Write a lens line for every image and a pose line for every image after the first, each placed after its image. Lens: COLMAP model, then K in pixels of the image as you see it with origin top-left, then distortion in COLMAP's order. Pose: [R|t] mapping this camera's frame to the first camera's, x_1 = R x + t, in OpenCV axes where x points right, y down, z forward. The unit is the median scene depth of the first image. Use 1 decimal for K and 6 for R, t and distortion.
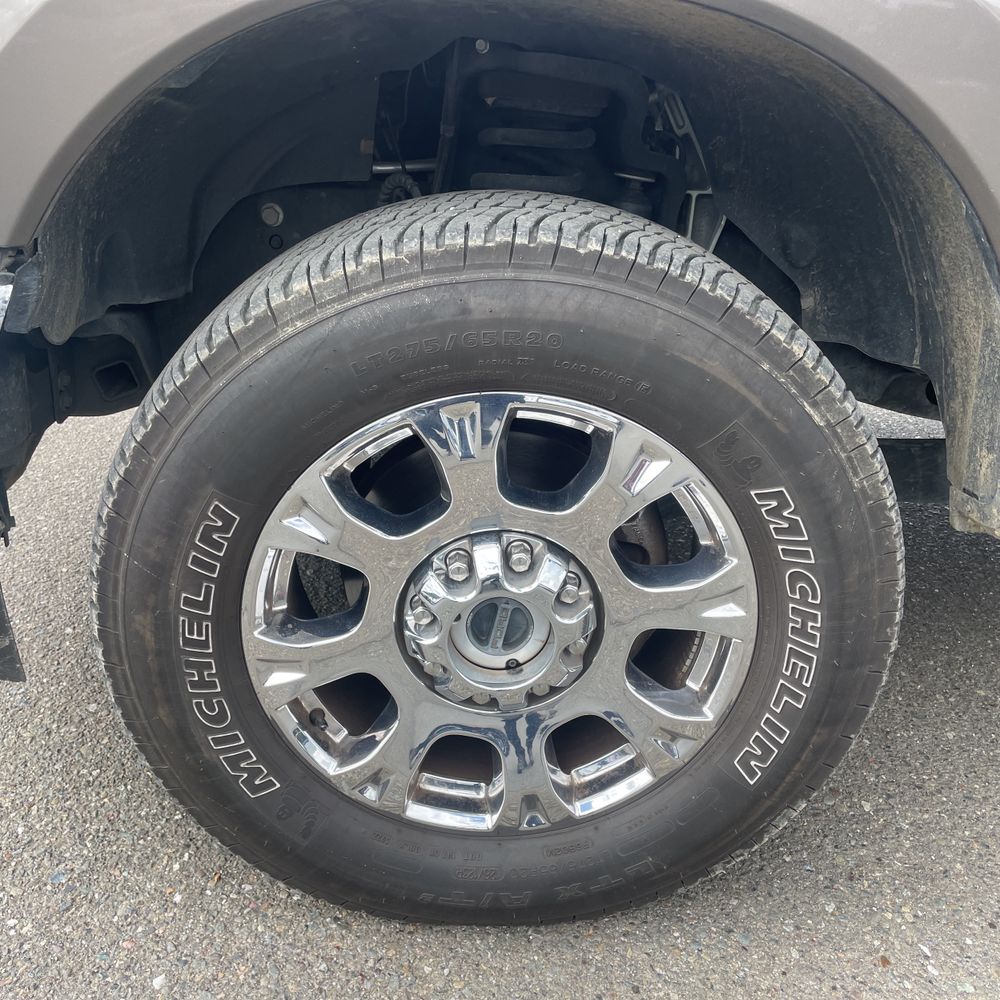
lens RADIAL K [[1045.2, 0, 498.1], [0, 1045.2, 477.6], [0, 0, 1]] dist [0.064781, -0.023000]
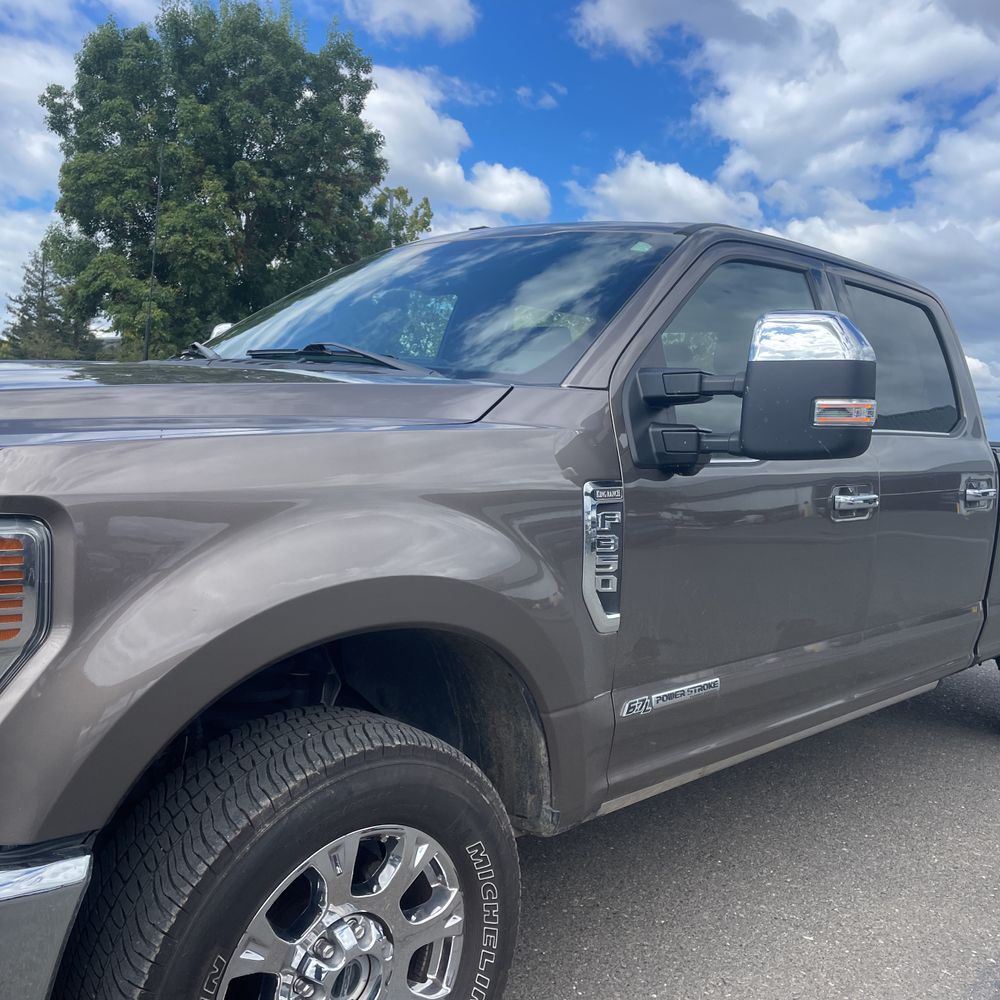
lens RADIAL K [[1045.2, 0, 498.1], [0, 1045.2, 477.6], [0, 0, 1]] dist [0.064781, -0.023000]
pose [[0.721585, -0.045618, 0.690822, -1.003413], [0.243145, 0.950964, -0.191176, -0.244990], [-0.648226, 0.305919, 0.697293, -0.582441]]
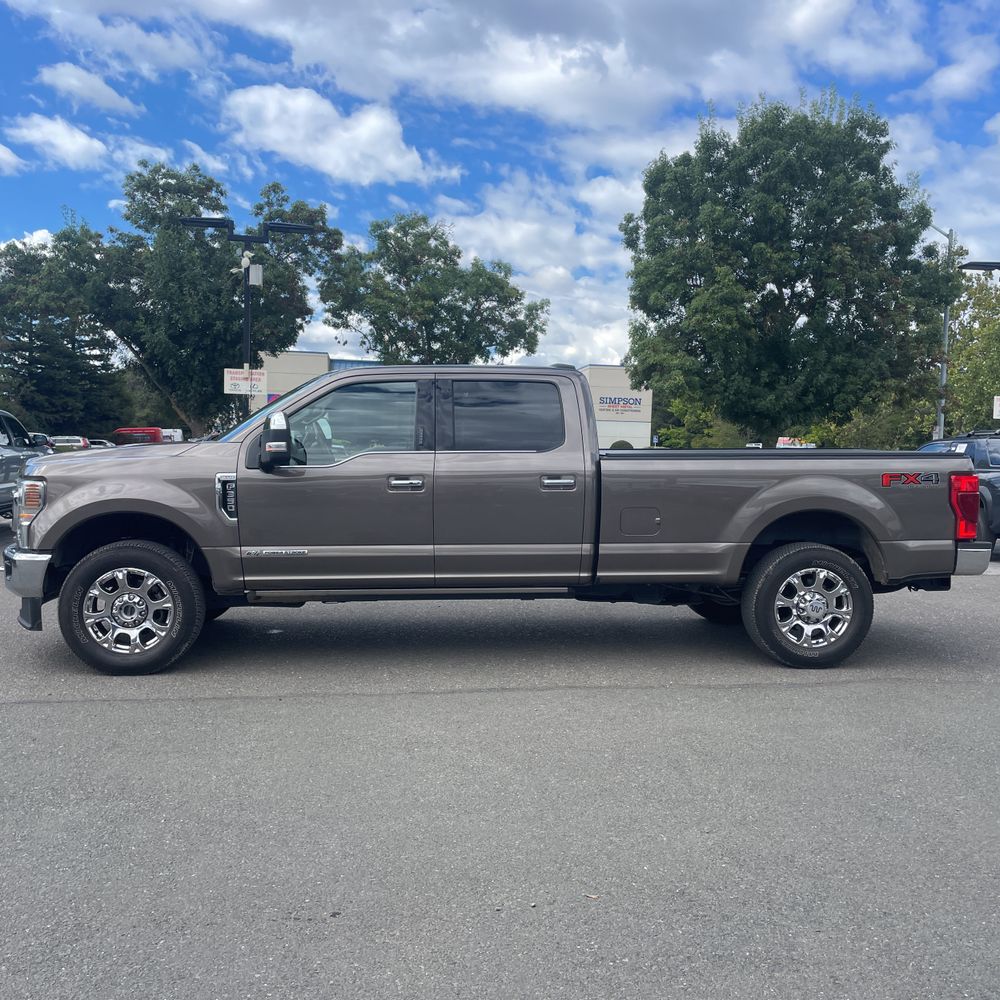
lens RADIAL K [[1088.1, 0, 517.8], [0, 1088.1, 500.0], [0, 0, 1]] dist [0.077420, -0.004479]
pose [[0.998054, -0.043757, 0.044418, 2.122797], [0.055931, 0.943147, -0.327637, 1.869910], [-0.027557, 0.329484, 0.943759, -5.581229]]
